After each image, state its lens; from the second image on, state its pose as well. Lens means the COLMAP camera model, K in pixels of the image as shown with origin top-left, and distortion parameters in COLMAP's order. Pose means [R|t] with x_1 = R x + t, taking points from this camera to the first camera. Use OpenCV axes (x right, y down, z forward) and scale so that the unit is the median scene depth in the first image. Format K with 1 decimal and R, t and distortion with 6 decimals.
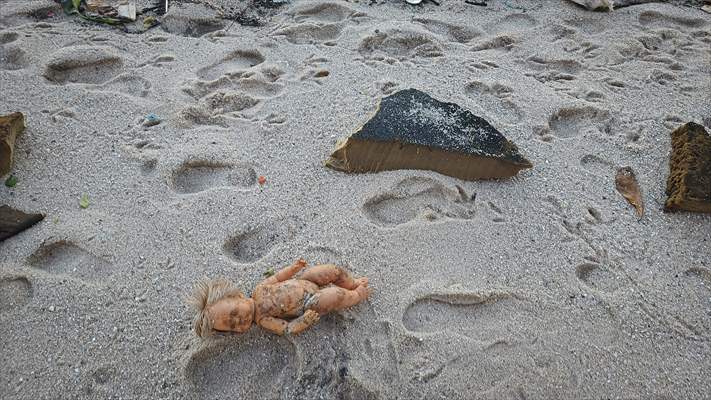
lens RADIAL K [[516.8, 0, 355.5], [0, 516.8, 200.0], [0, 0, 1]] dist [-0.005823, -0.002119]
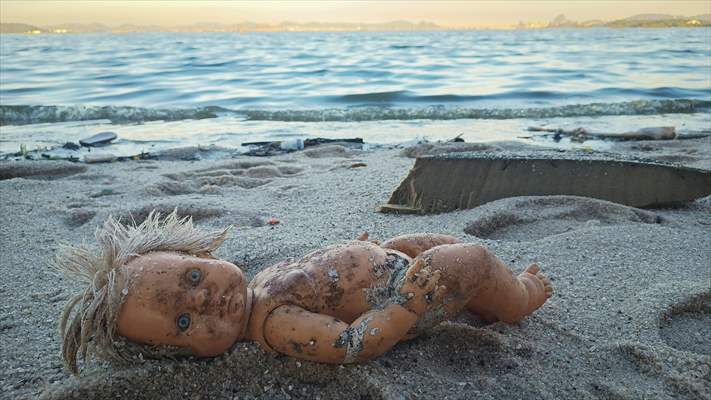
lens RADIAL K [[516.8, 0, 355.5], [0, 516.8, 200.0], [0, 0, 1]] dist [-0.005823, -0.002119]
pose [[0.999176, -0.031737, 0.025315, -0.128035], [0.040596, 0.784746, -0.618487, 0.366497], [-0.000237, 0.619004, 0.785387, 0.661740]]
